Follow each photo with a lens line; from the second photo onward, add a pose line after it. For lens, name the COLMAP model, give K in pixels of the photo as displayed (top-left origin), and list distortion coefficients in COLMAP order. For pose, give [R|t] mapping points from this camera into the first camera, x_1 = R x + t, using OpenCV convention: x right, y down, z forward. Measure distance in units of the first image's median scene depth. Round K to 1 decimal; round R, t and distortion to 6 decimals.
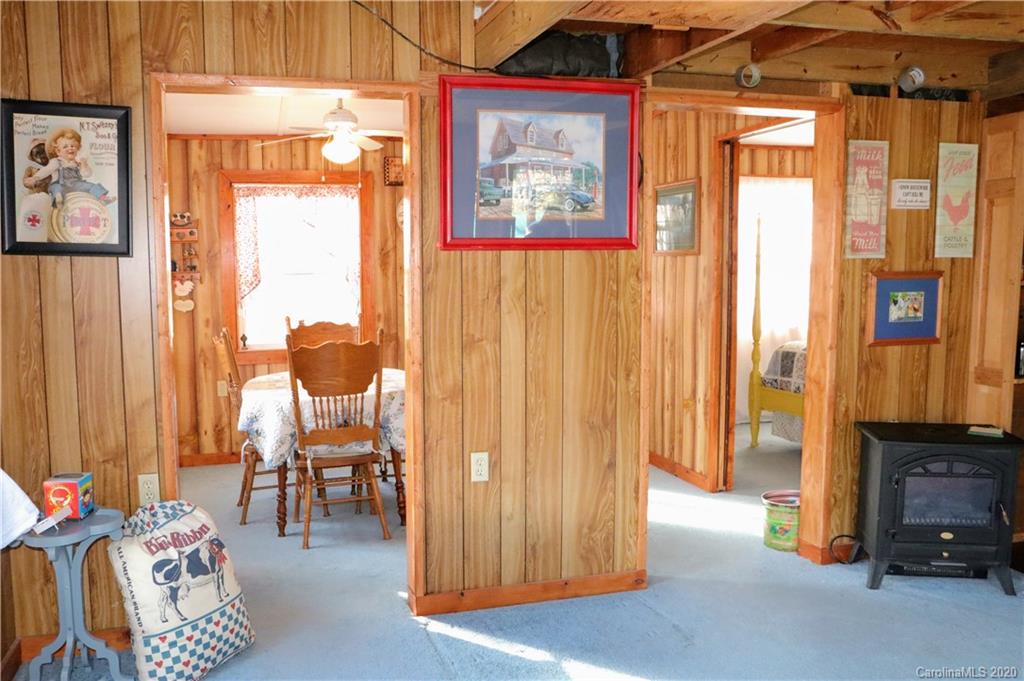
lens RADIAL K [[830.0, 0, 508.5], [0, 830.0, 339.3], [0, 0, 1]] dist [-0.055772, -0.001531]
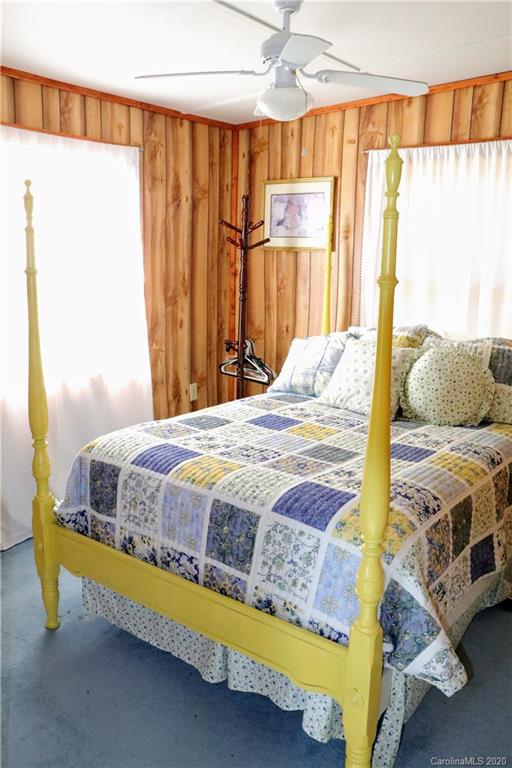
lens RADIAL K [[622.5, 0, 254.2], [0, 622.5, 384.8], [0, 0, 1]] dist [-0.055772, -0.001531]
pose [[0.814567, -0.093676, 0.572456, 0.195797], [0.032131, 0.992645, 0.116716, -0.073791], [-0.579179, -0.076679, 0.811586, 0.624819]]
